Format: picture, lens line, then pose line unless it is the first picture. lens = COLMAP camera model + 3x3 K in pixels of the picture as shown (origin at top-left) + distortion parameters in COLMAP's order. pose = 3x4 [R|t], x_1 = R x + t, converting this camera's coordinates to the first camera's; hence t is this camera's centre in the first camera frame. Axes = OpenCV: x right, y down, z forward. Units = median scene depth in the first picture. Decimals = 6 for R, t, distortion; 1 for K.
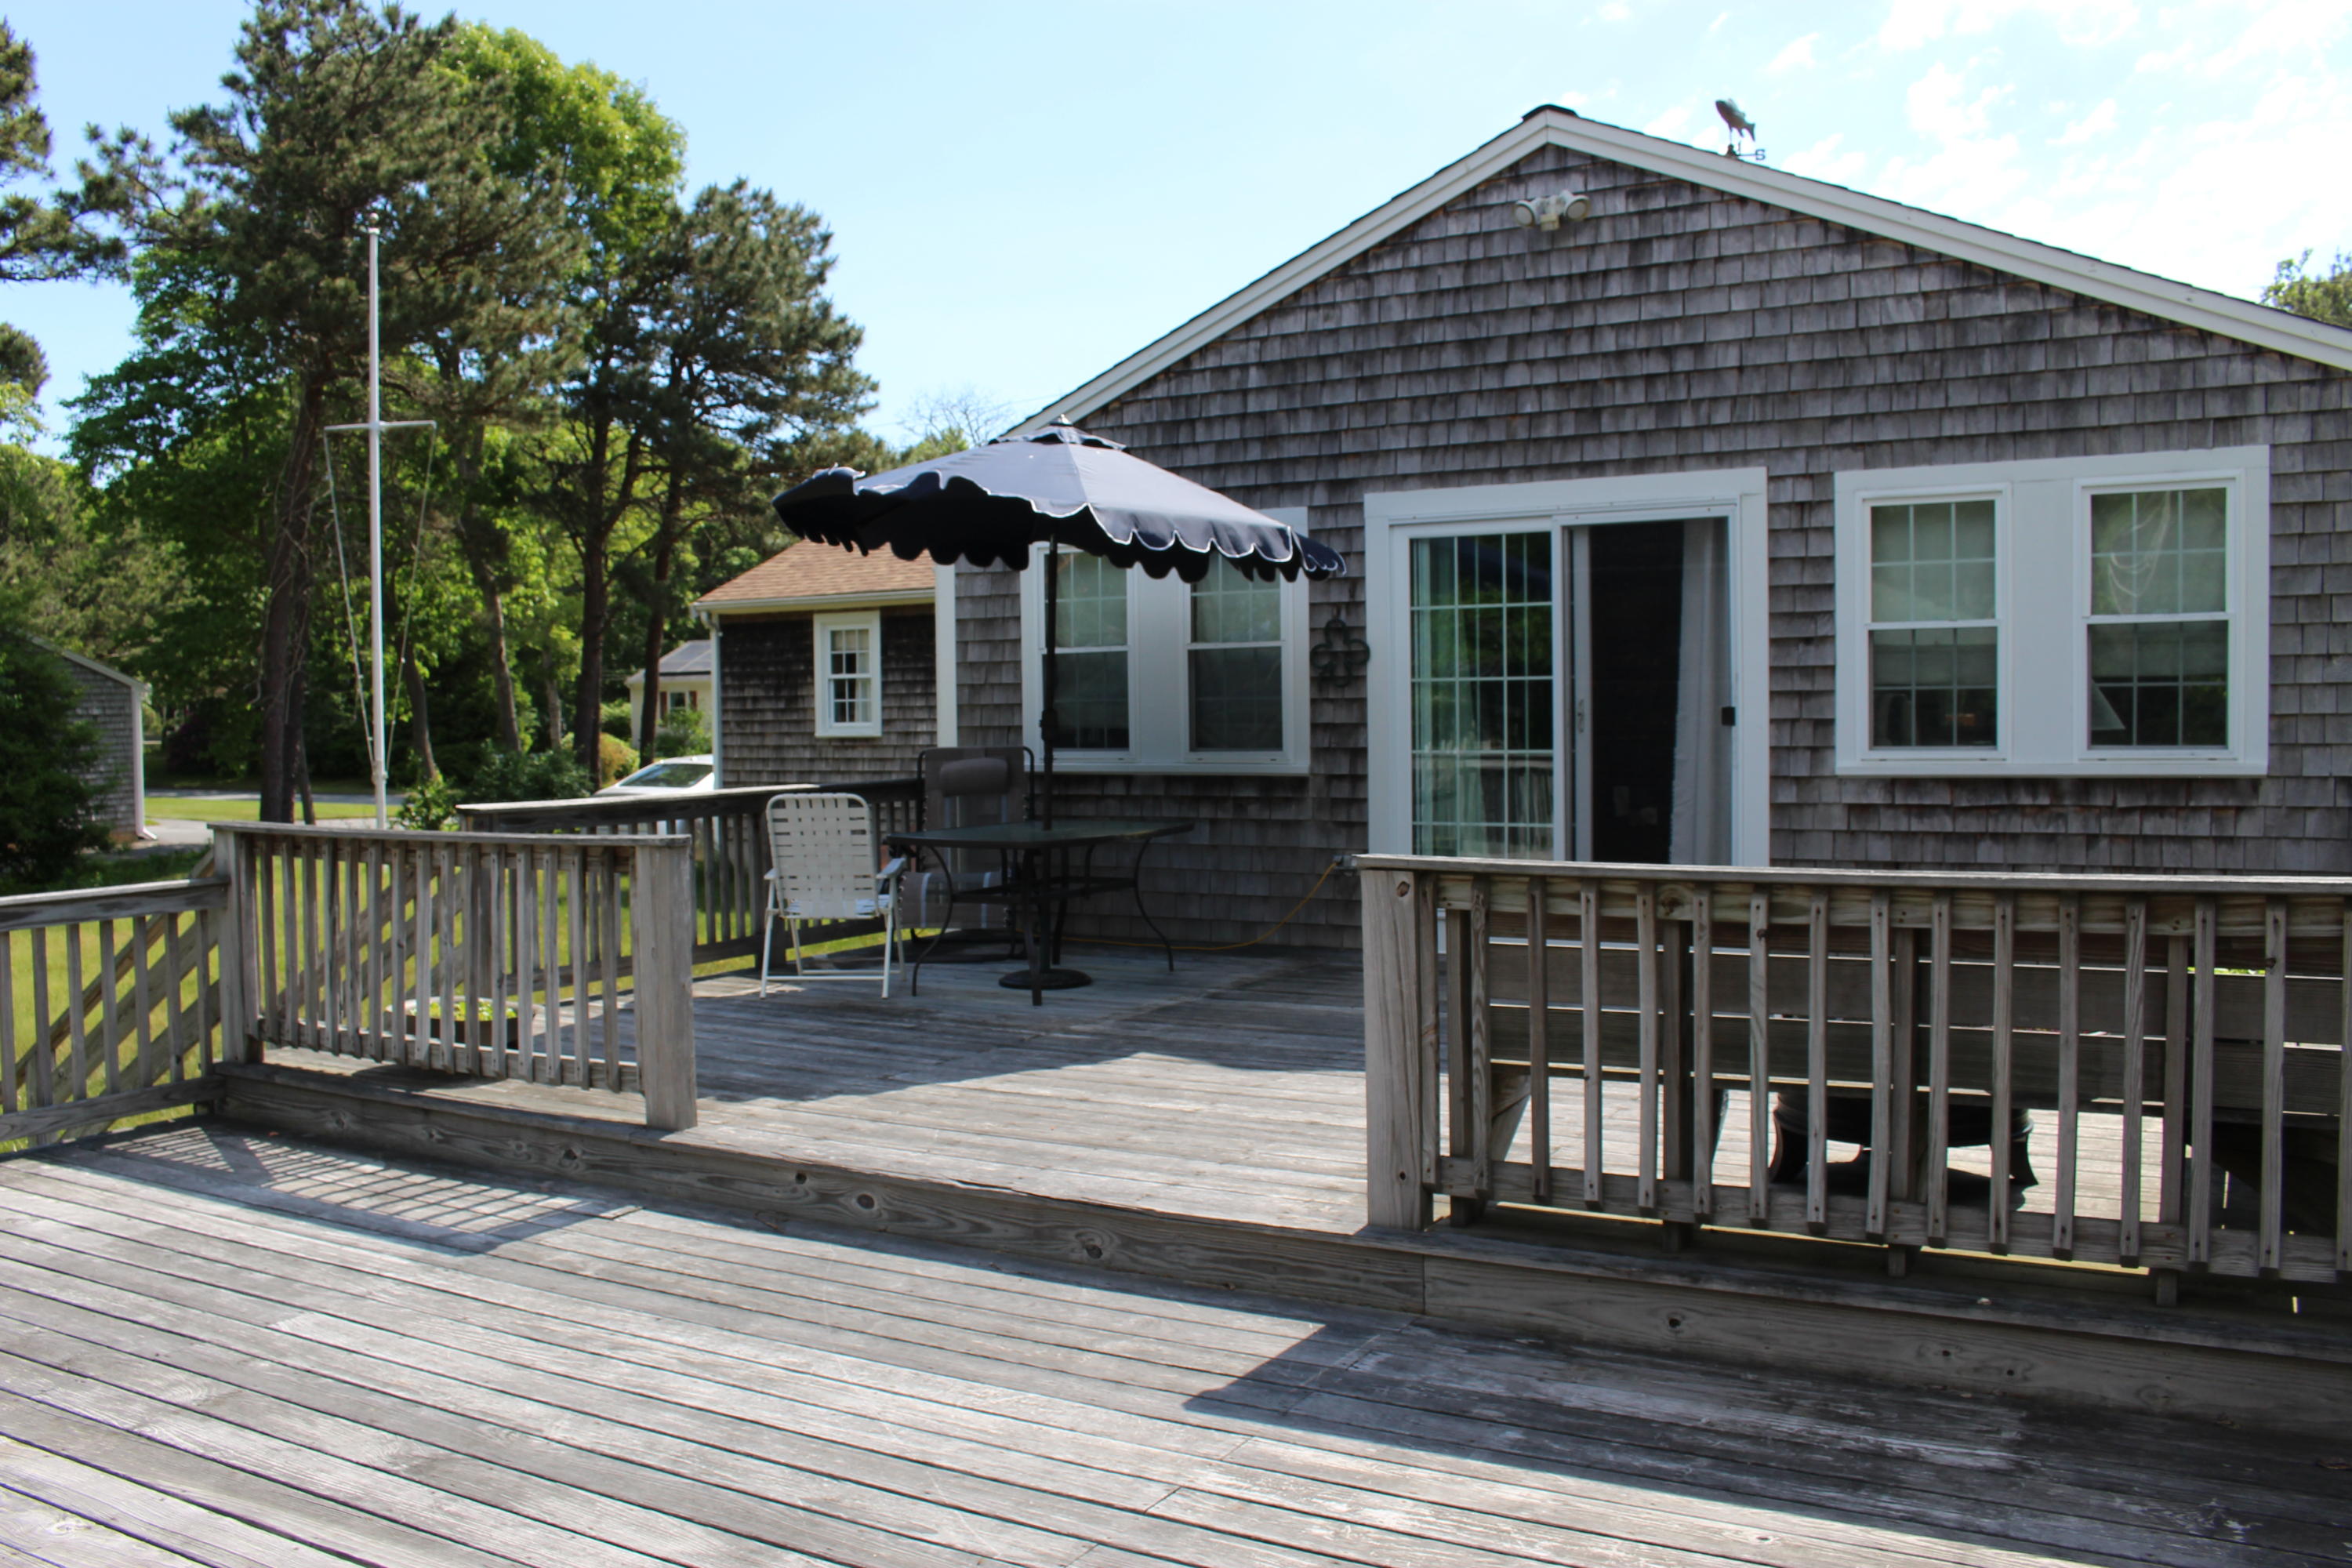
lens RADIAL K [[1957.1, 0, 1135.3], [0, 1957.1, 800.2], [0, 0, 1]] dist [-0.158314, 0.130024]
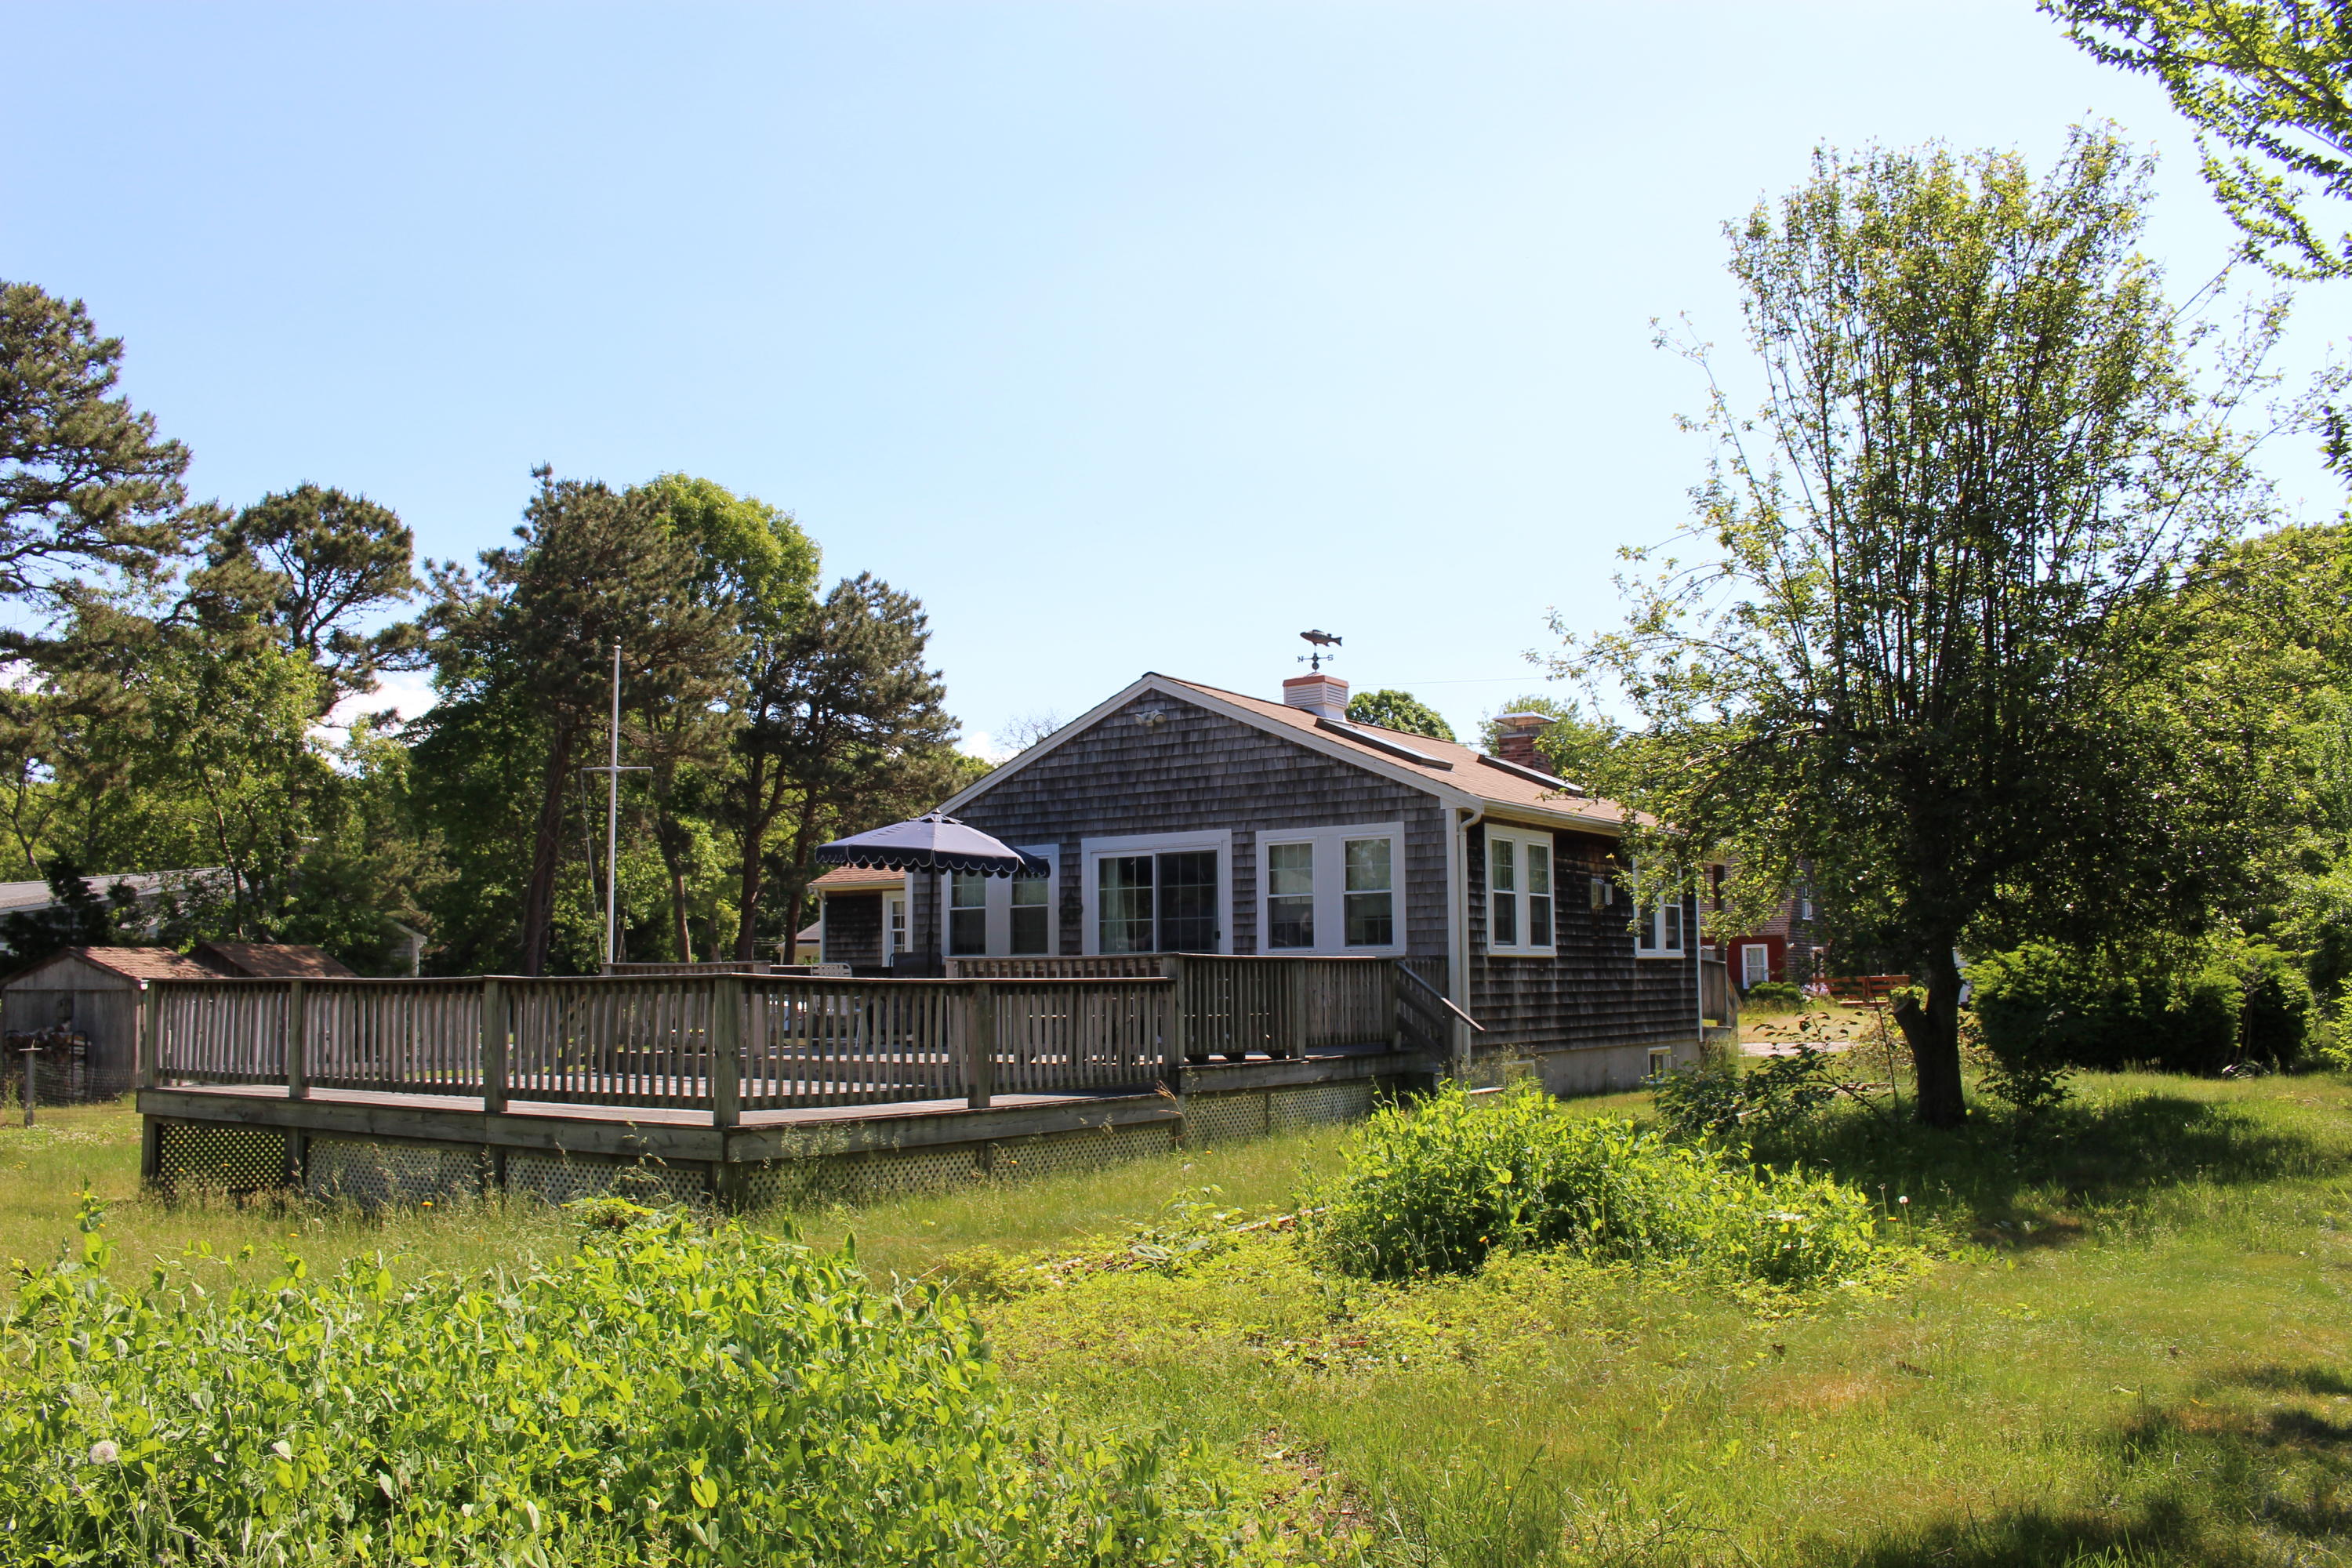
lens RADIAL K [[1954.7, 0, 1139.2], [0, 1954.7, 801.6], [0, 0, 1]] dist [-0.160541, 0.135871]
pose [[0.997053, -0.000455, -0.076712, 0.371224], [-0.010409, 0.989931, -0.141167, 0.122595], [0.076003, 0.141550, 0.987009, -1.278310]]
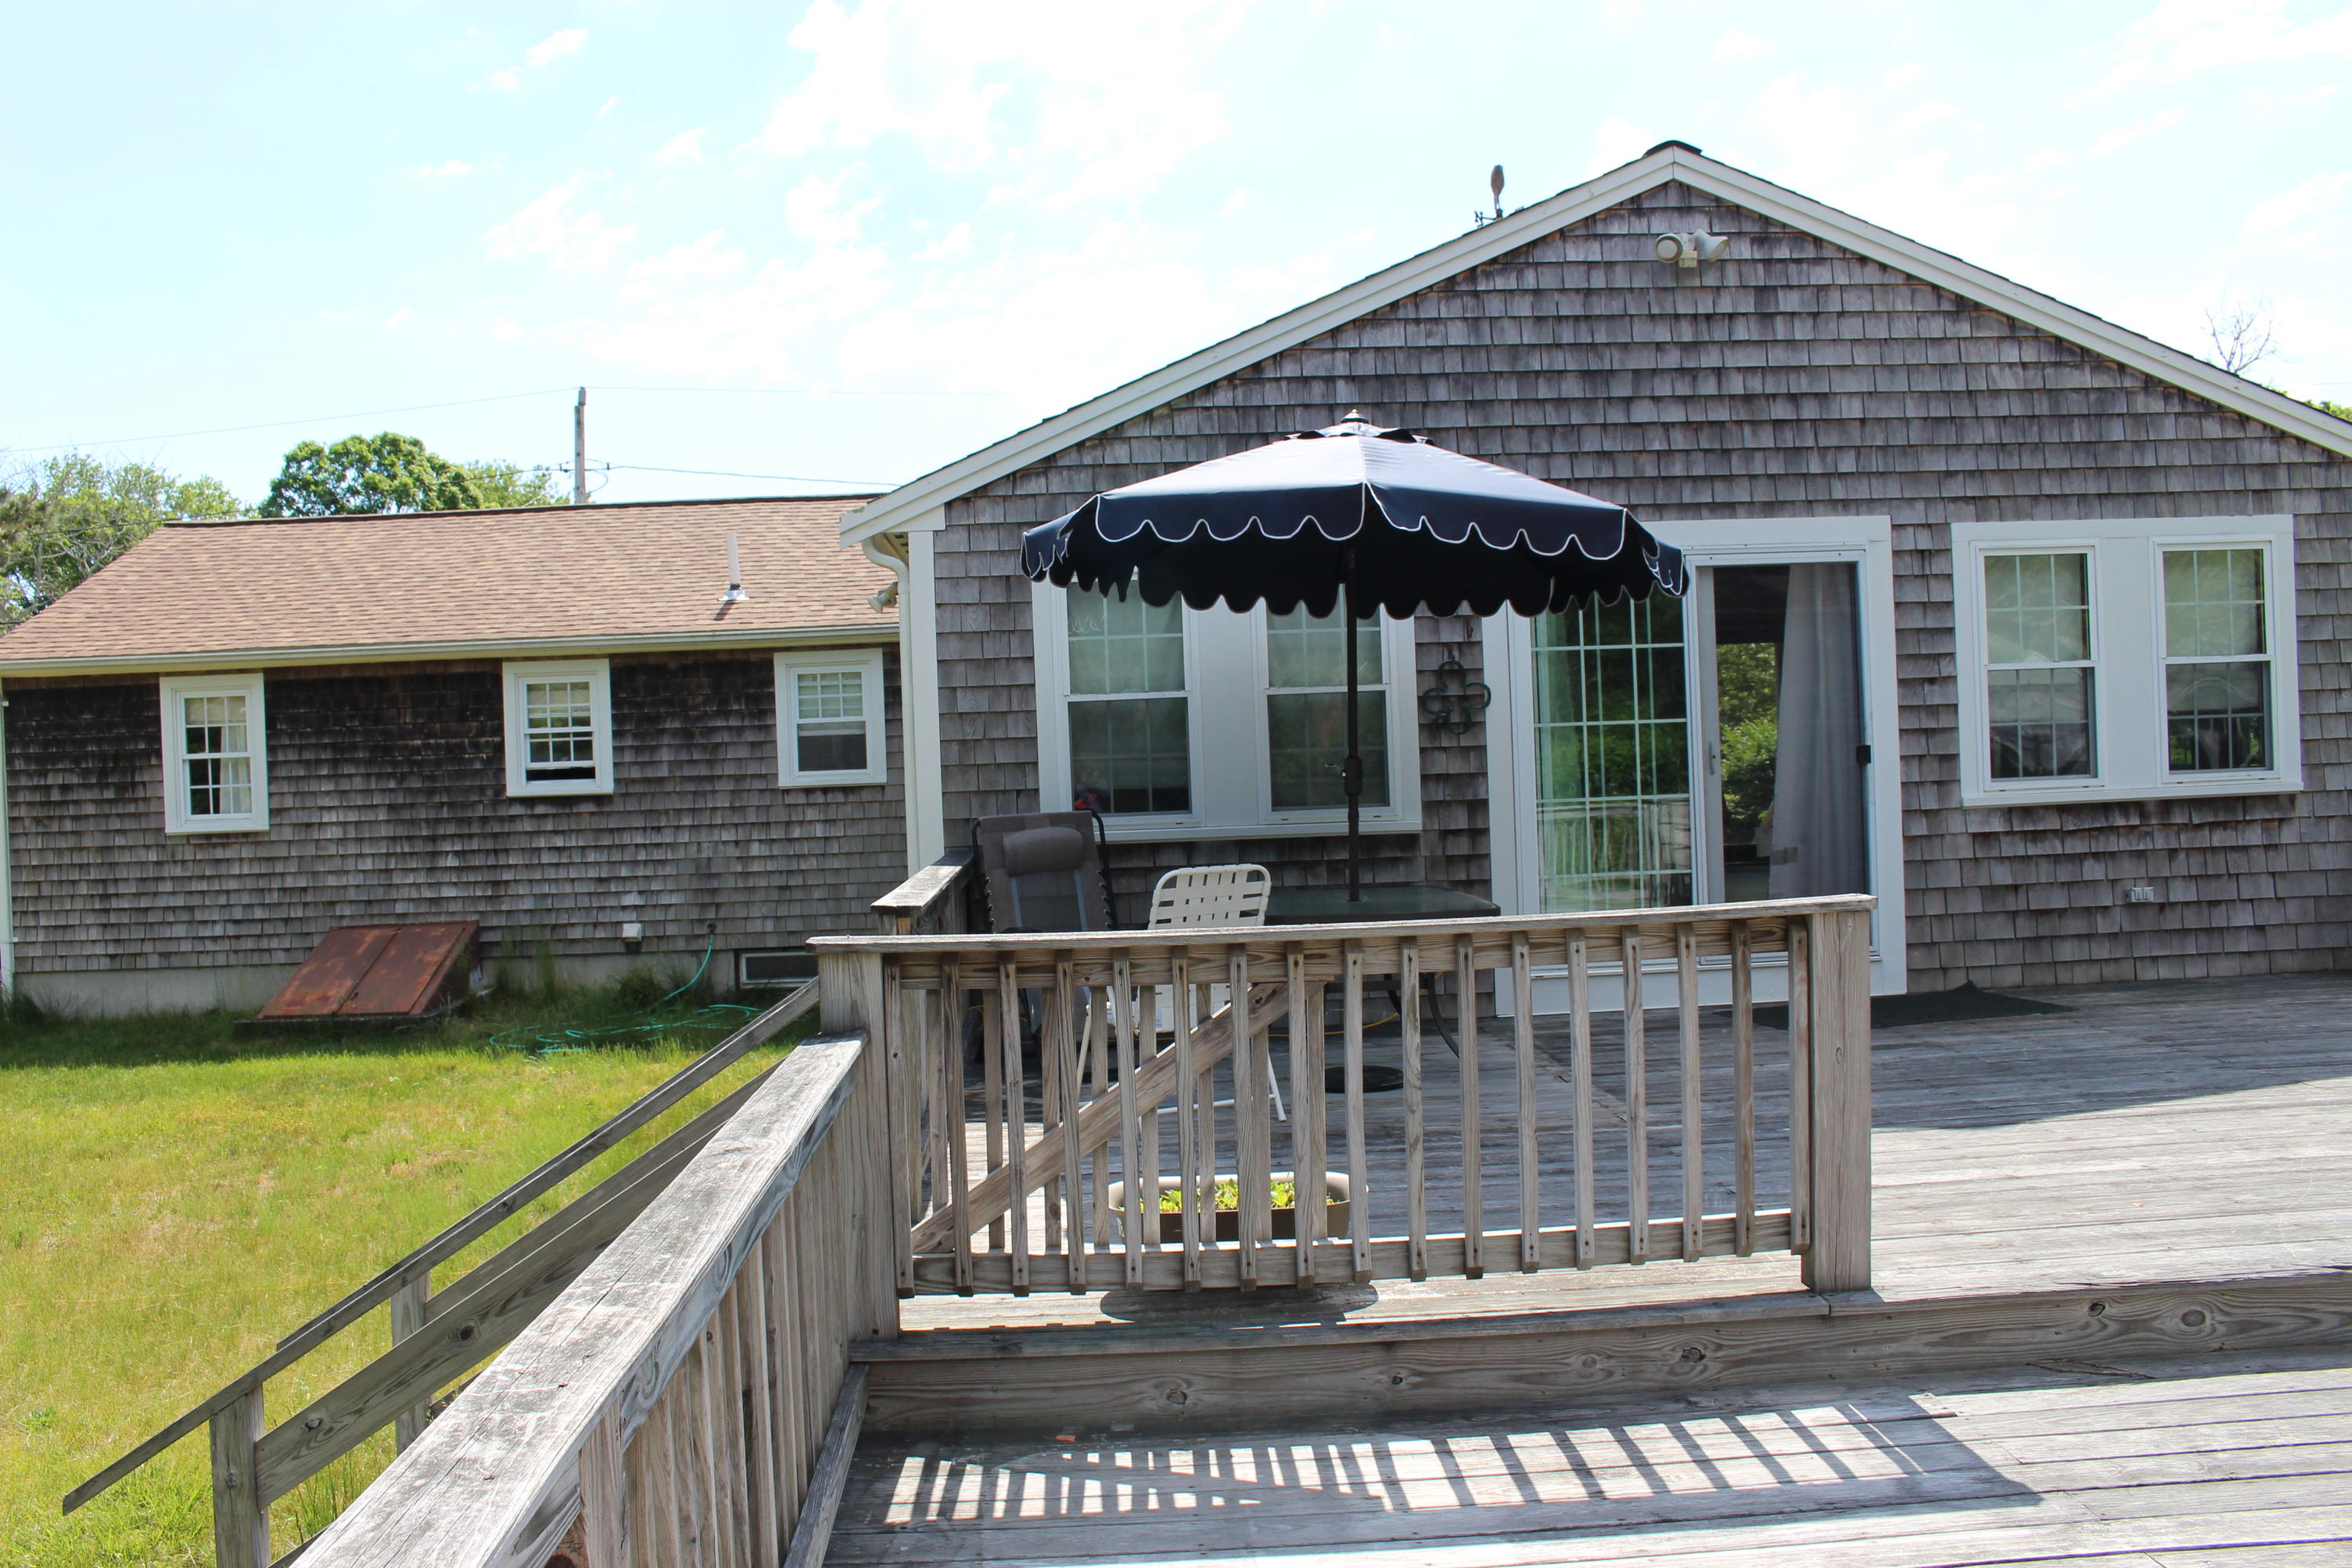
lens RADIAL K [[1954.0, 0, 1114.2], [0, 1954.0, 792.7], [0, 0, 1]] dist [-0.153889, 0.115318]
pose [[0.844708, -0.023300, 0.534719, -0.546754], [0.049839, 0.998135, -0.035240, -0.006428], [-0.532901, 0.056418, 0.844295, 0.330086]]
